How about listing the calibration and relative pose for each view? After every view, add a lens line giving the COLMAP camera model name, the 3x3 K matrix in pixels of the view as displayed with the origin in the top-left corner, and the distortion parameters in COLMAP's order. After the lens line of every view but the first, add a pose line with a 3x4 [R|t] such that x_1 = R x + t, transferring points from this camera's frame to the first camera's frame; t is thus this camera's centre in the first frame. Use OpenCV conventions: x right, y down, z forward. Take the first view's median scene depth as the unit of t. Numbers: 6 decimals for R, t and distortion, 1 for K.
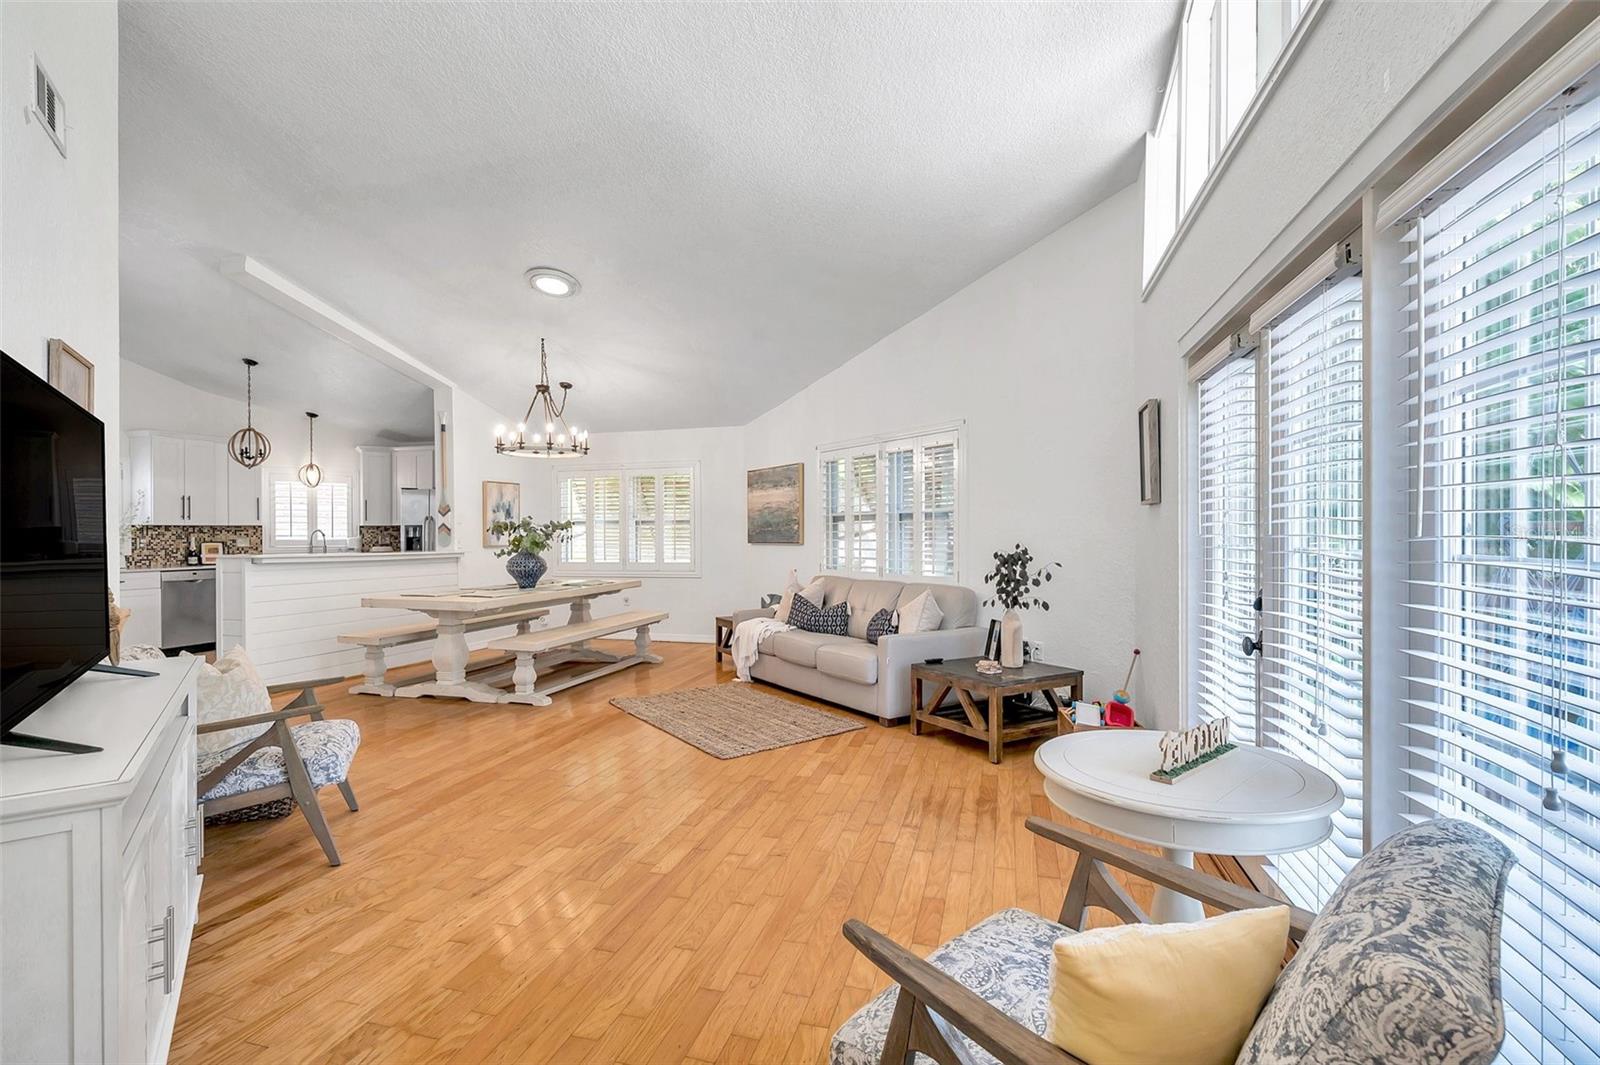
lens RADIAL K [[741.9, 0, 802.7], [0, 741.9, 531.0], [0, 0, 1]] dist [-0.004302, -0.000257]
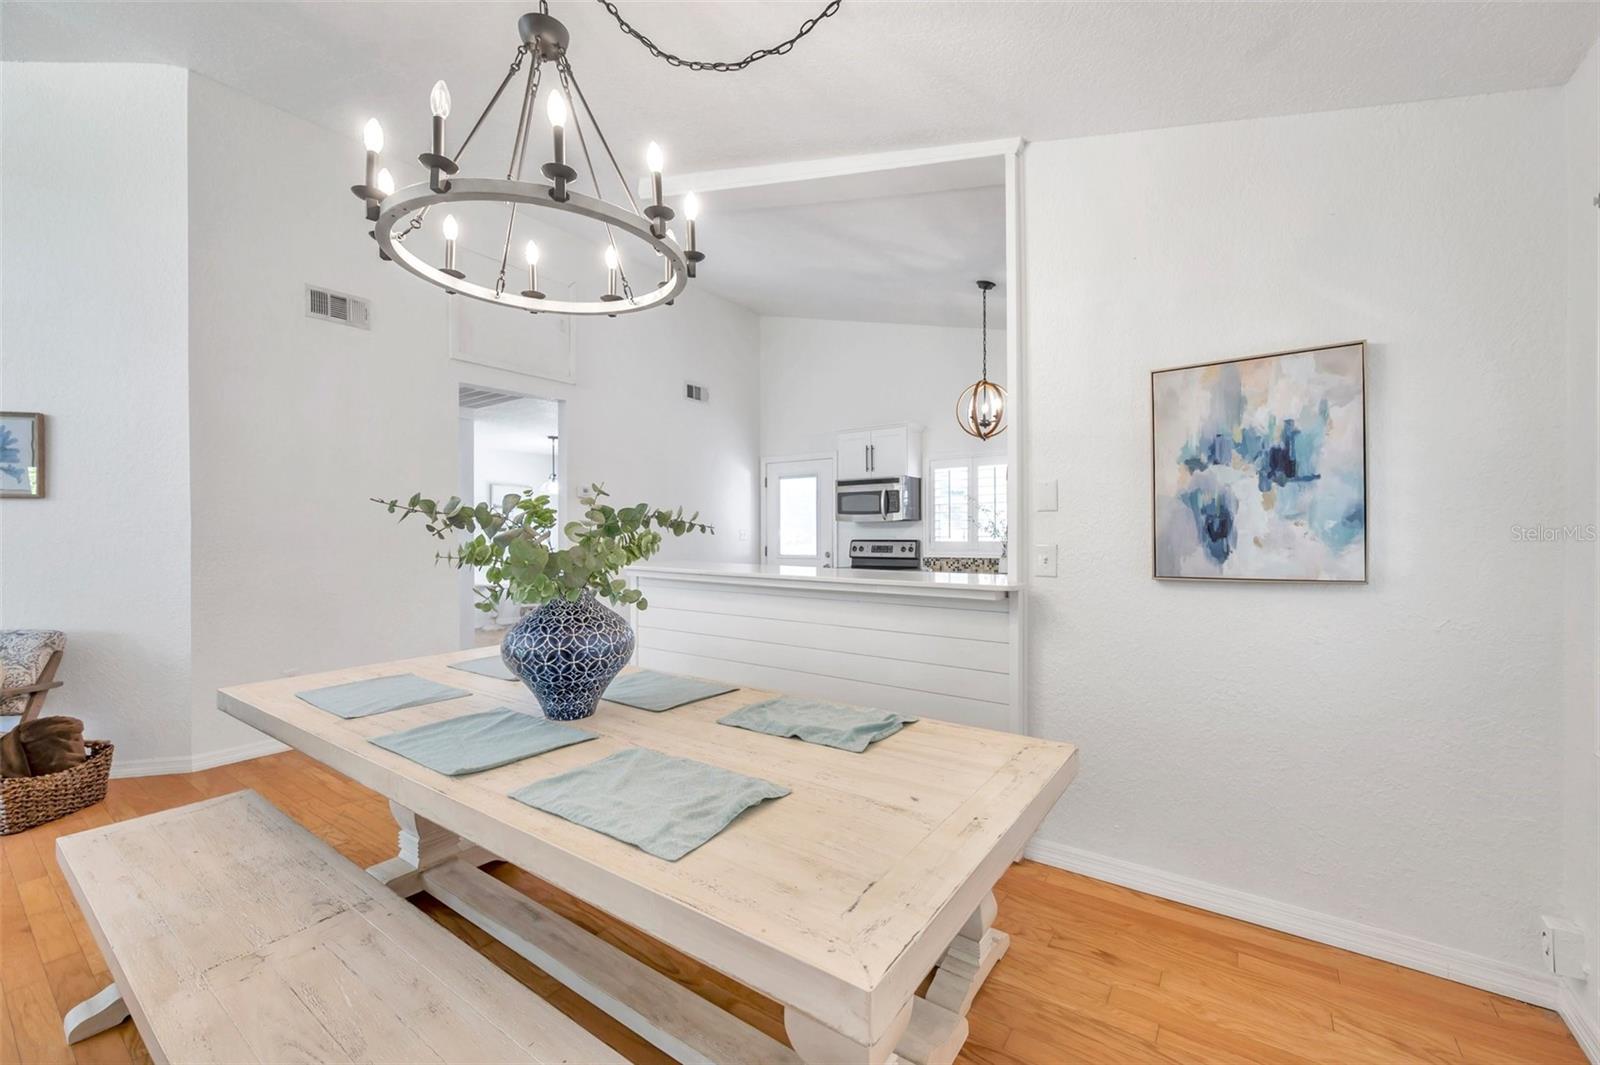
lens RADIAL K [[641.7, 0, 798.0], [0, 641.7, 528.3], [0, 0, 1]] dist [0.000170, -0.000200]
pose [[-0.337874, -0.002949, -0.941187, -0.123361], [0.007164, 0.999958, -0.005705, -0.000002], [0.941164, -0.008670, -0.337838, 0.996266]]
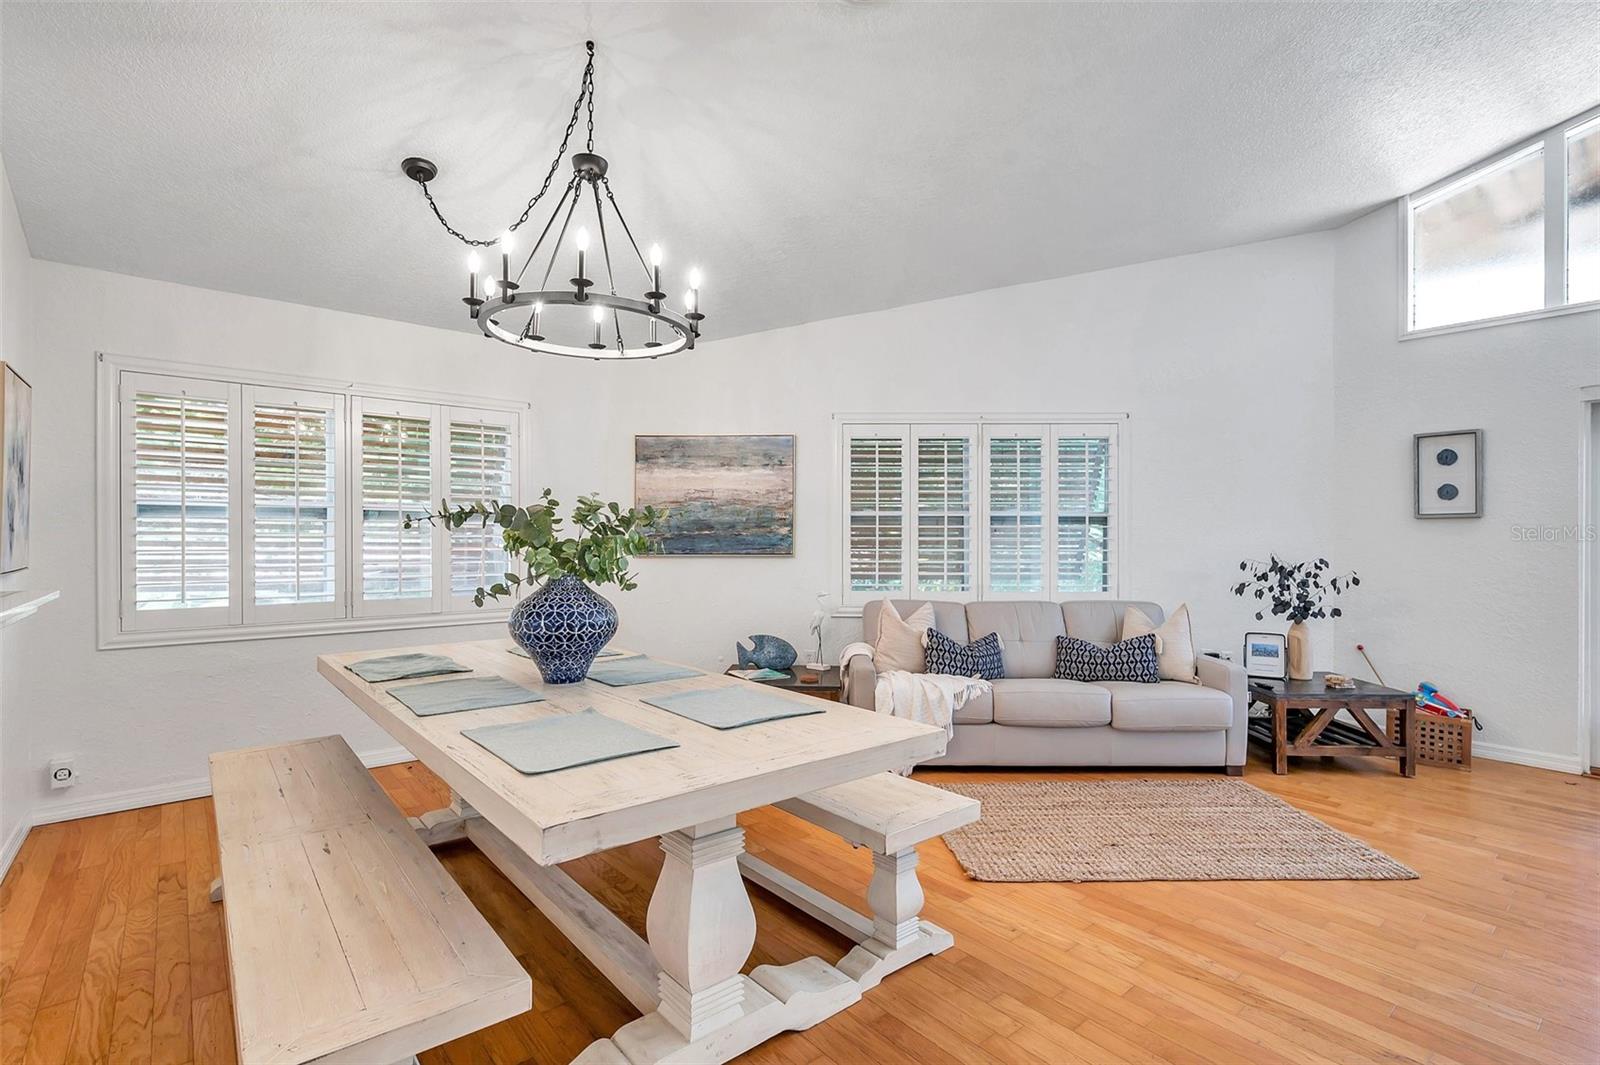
lens RADIAL K [[741.9, 0, 807.7], [0, 741.9, 545.3], [0, 0, 1]] dist [-0.004302, -0.000257]
pose [[0.558459, 0.002510, 0.829528, -0.516619], [-0.008380, 0.999961, 0.002616, 0.005792], [-0.829490, -0.008412, 0.558459, 0.579263]]
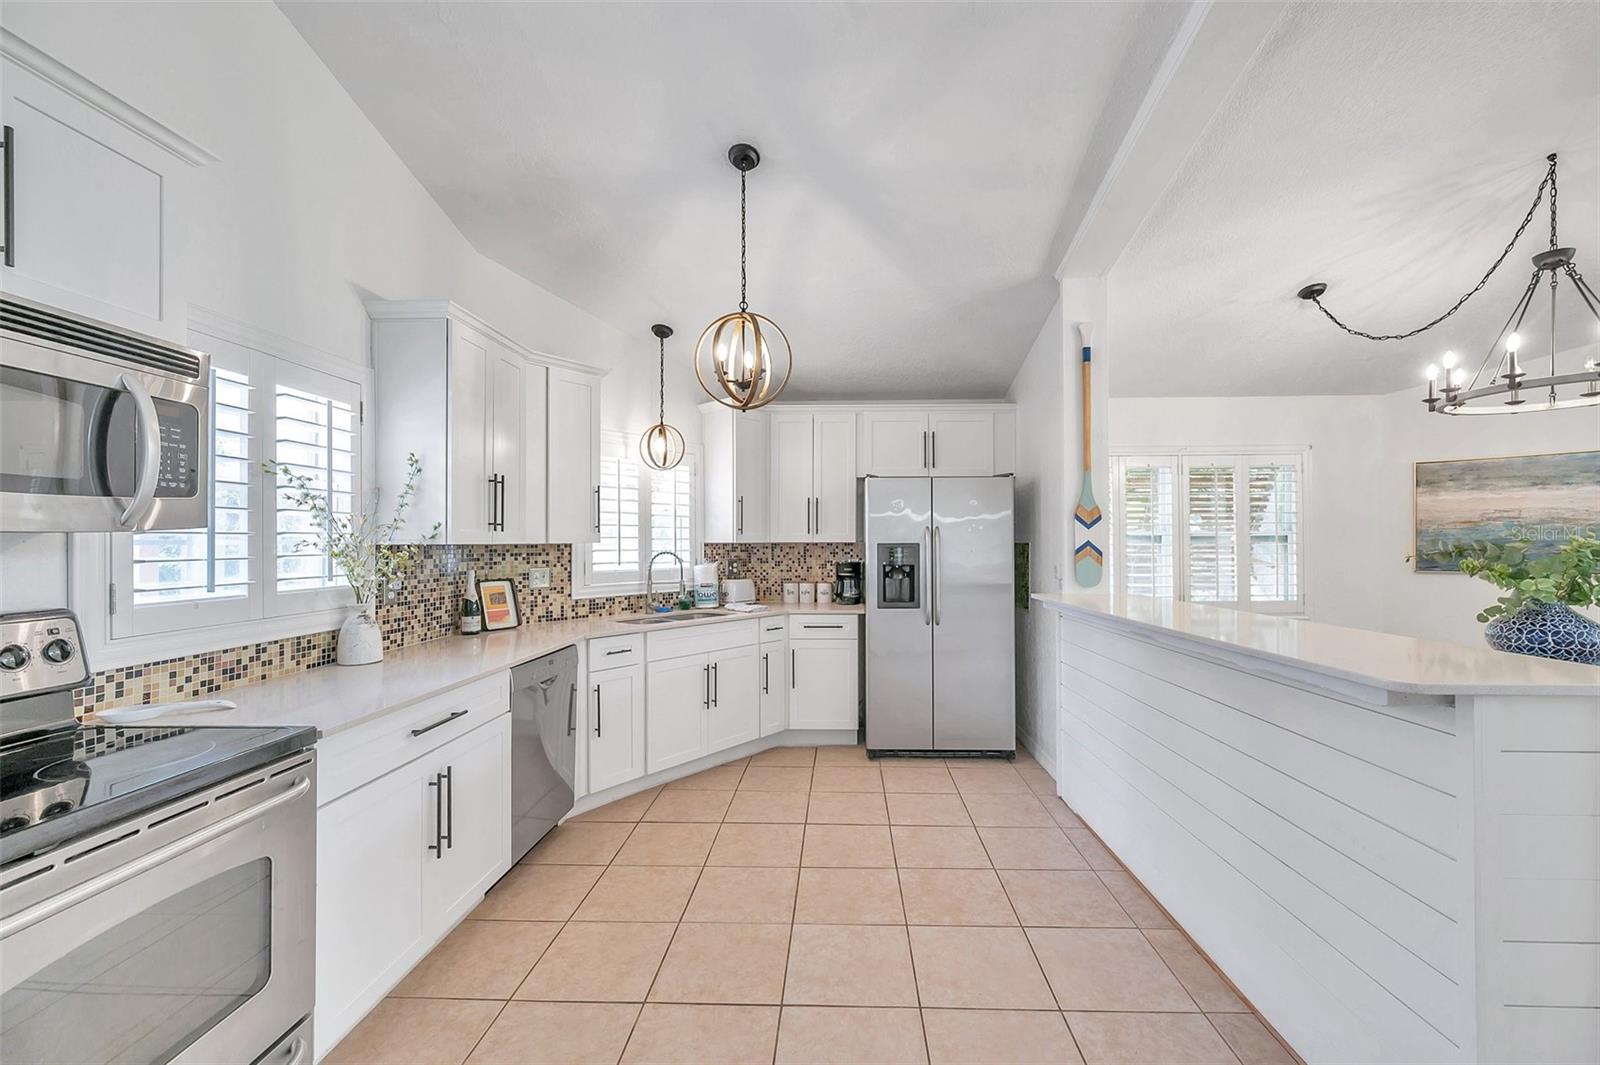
lens RADIAL K [[641.7, 0, 817.5], [0, 641.7, 541.0], [0, 0, 1]] dist [0.000170, -0.000200]
pose [[0.967439, 0.001756, 0.253099, -0.766652], [-0.001416, 0.999998, -0.001526, -0.009621], [-0.253101, 0.001118, 0.967439, 0.614680]]
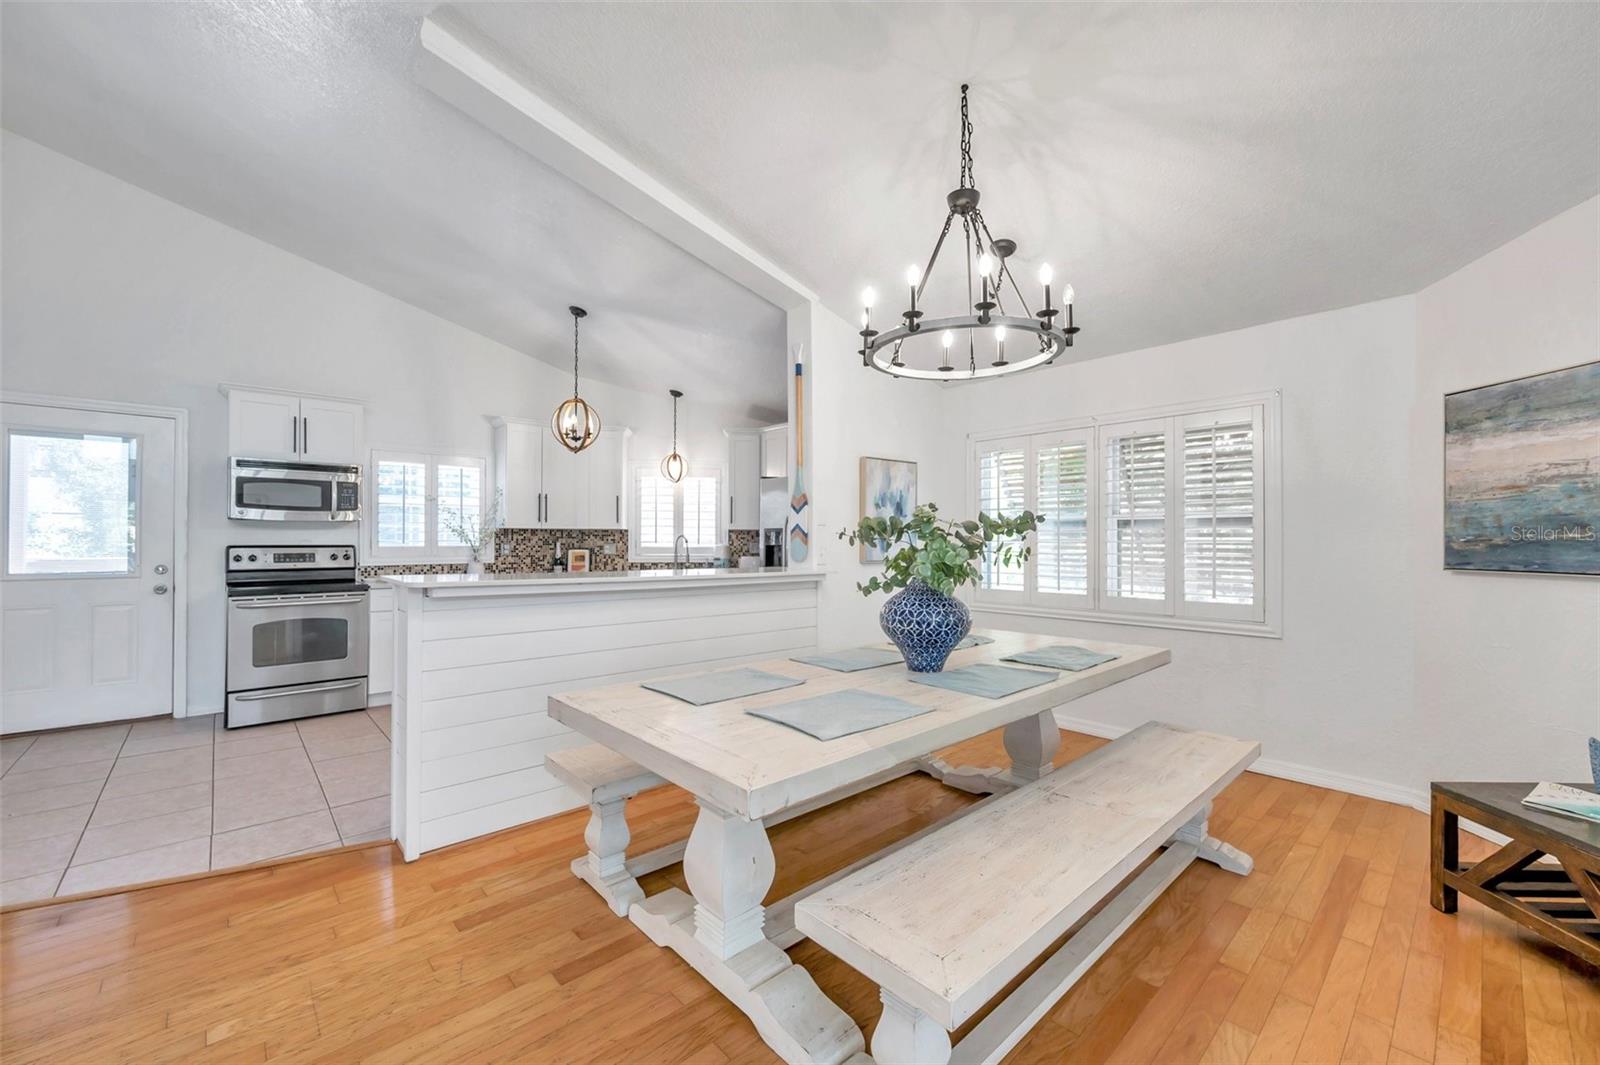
lens RADIAL K [[641.7, 0, 804.7], [0, 641.7, 541.9], [0, 0, 1]] dist [0.000170, -0.000200]
pose [[0.852729, 0.008964, -0.522276, -0.199425], [-0.006275, 0.999956, 0.006918, 0.000422], [0.522316, -0.002621, 0.852748, 0.542840]]
